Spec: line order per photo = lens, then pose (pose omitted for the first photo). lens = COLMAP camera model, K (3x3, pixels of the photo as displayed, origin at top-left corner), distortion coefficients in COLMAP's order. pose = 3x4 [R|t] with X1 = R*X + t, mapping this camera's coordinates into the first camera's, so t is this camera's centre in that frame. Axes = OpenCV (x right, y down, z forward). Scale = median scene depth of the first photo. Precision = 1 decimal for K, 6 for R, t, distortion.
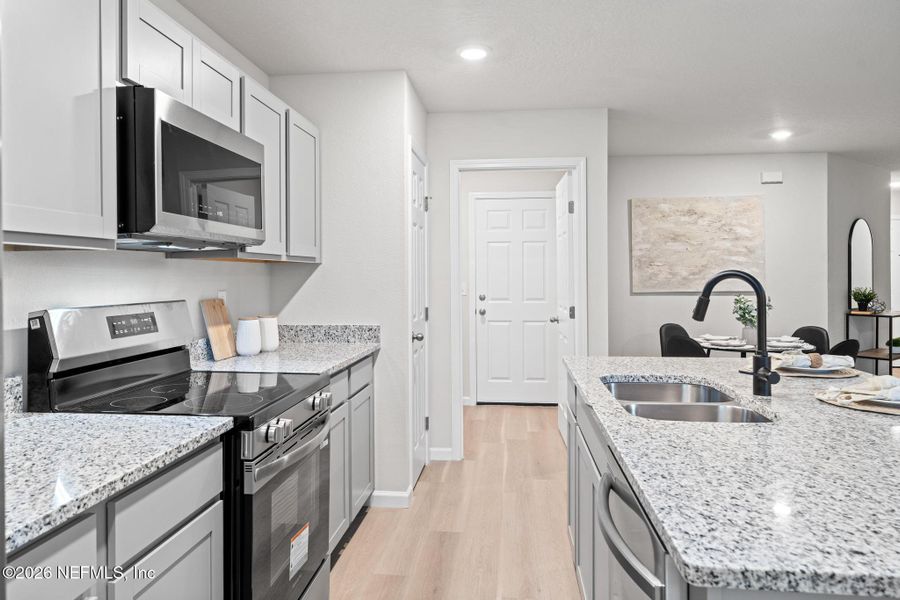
lens RADIAL K [[624.4, 0, 452.4], [0, 624.4, 277.2], [0, 0, 1]] dist [-0.003021, -0.001054]
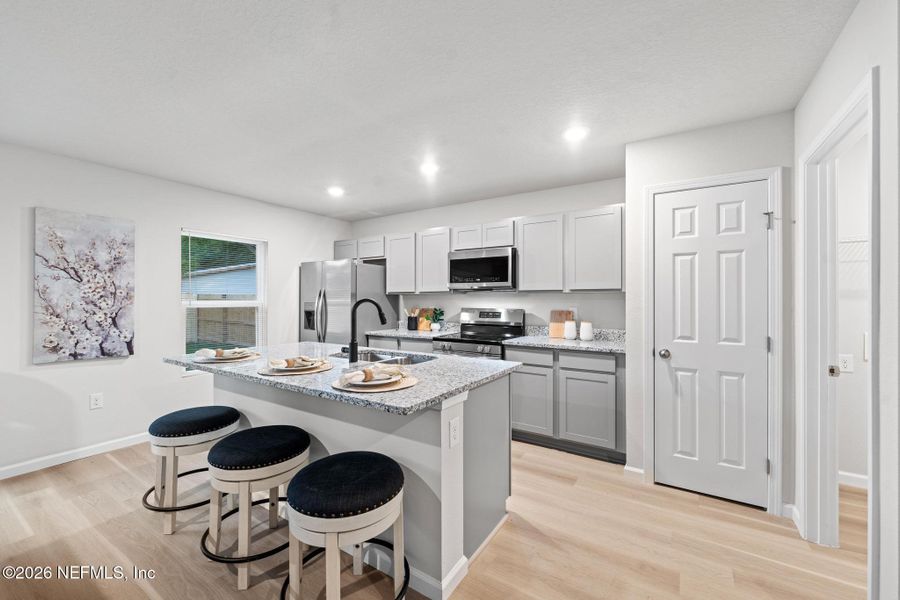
lens RADIAL K [[367.1, 0, 450.0], [0, 367.1, 300.0], [0, 0, 1]] dist [-0.000182, -0.000018]
pose [[-0.453053, 0.004392, -0.891473, 0.460209], [-0.001175, 0.999984, 0.005524, -0.004370], [0.891483, 0.003550, -0.453041, 0.602034]]
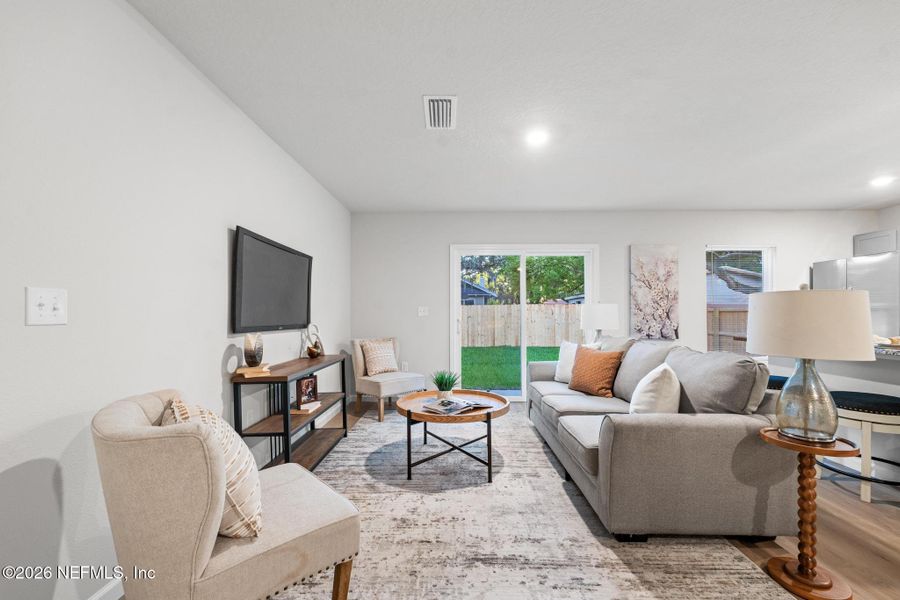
lens RADIAL K [[373.4, 0, 451.7], [0, 373.4, 310.7], [0, 0, 1]] dist [-0.001151, -0.000145]
pose [[-0.995818, 0.002362, -0.091332, 0.739344], [0.002728, 0.999989, -0.003878, 0.022948], [0.091322, -0.004110, -0.995813, 0.676956]]
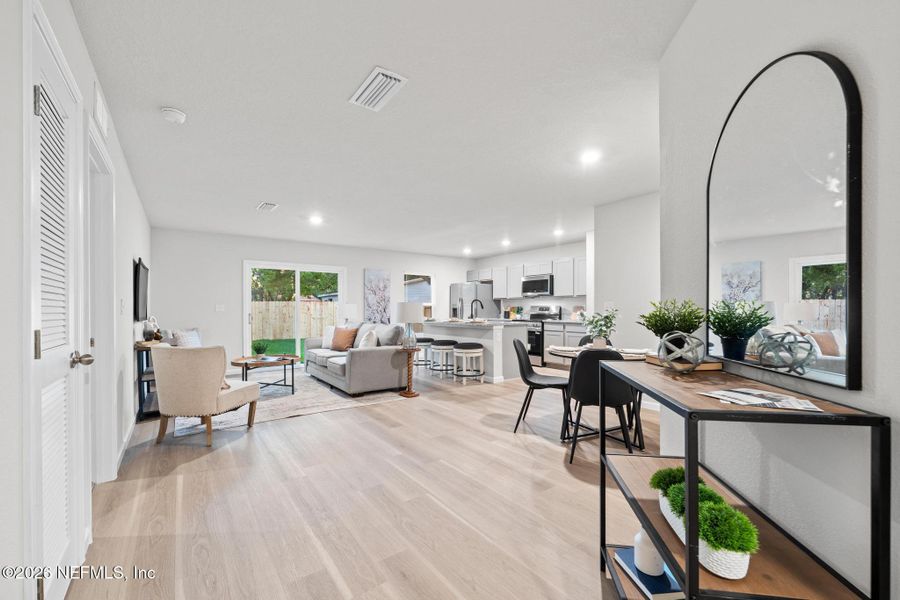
lens RADIAL K [[364.7, 0, 448.1], [0, 364.7, 306.9], [0, 0, 1]] dist [-0.000260, 0.000023]
pose [[-0.741093, -0.000014, -0.671402, 0.947710], [0.001518, 0.999997, -0.001697, 0.020917], [0.671401, -0.002277, -0.741091, 1.097289]]
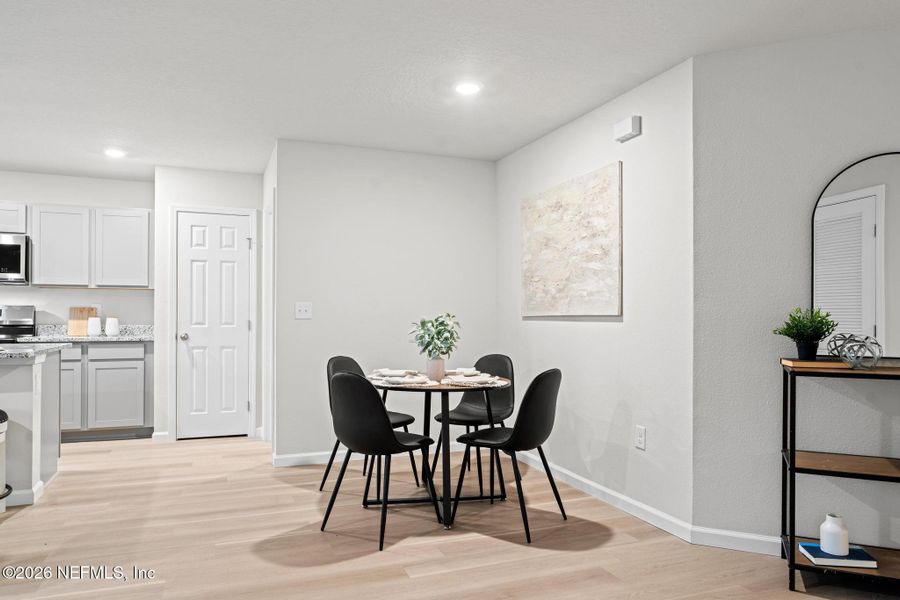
lens RADIAL K [[601.4, 0, 445.6], [0, 601.4, 312.5], [0, 0, 1]] dist [-0.004714, -0.000713]
pose [[0.450222, 0.003456, -0.892910, 0.951084], [-0.008697, 0.999962, -0.000515, 0.021133], [0.892874, 0.007997, 0.450235, 0.574892]]
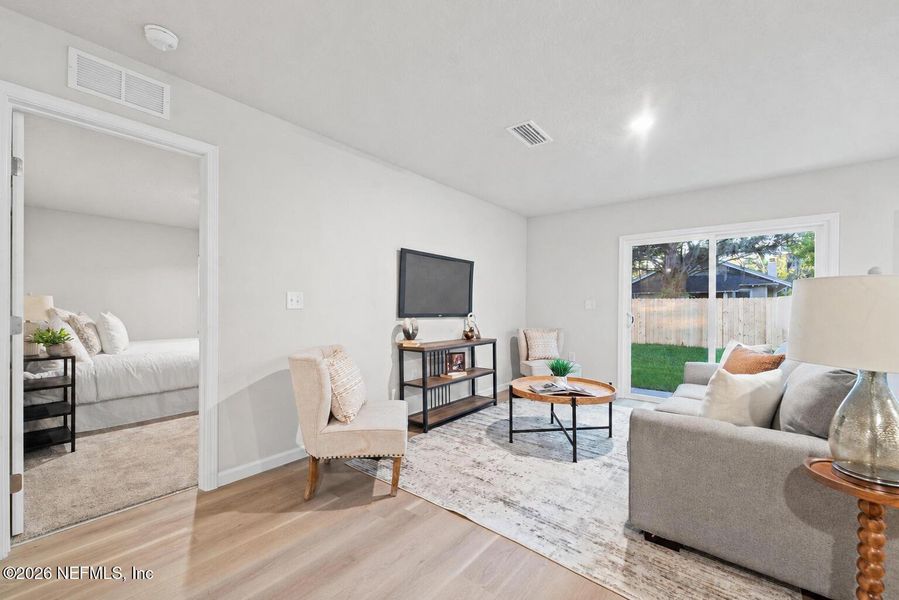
lens RADIAL K [[364.3, 0, 447.6], [0, 364.3, 306.9], [0, 0, 1]] dist [-0.000260, 0.000023]
pose [[-0.833278, -0.005655, 0.552825, 0.545129], [-0.004123, 0.999983, 0.004014, 0.024290], [-0.552839, 0.001065, -0.833287, 0.715764]]
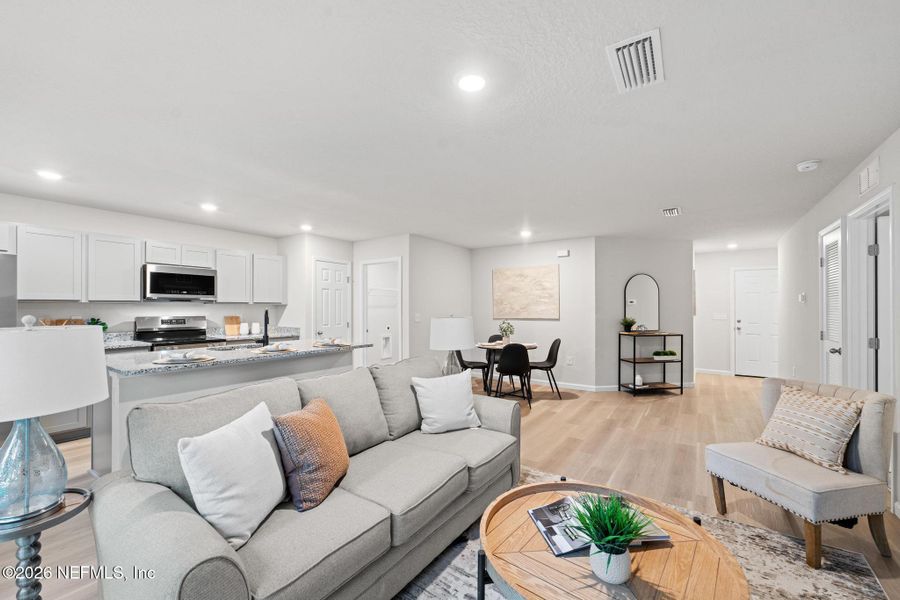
lens RADIAL K [[364.7, 0, 448.1], [0, 364.7, 306.9], [0, 0, 1]] dist [-0.000260, 0.000023]
pose [[0.873053, 0.003020, -0.487617, 0.724108], [-0.005287, 0.999981, -0.003272, -0.005861], [0.487597, 0.005434, 0.873052, -0.043152]]
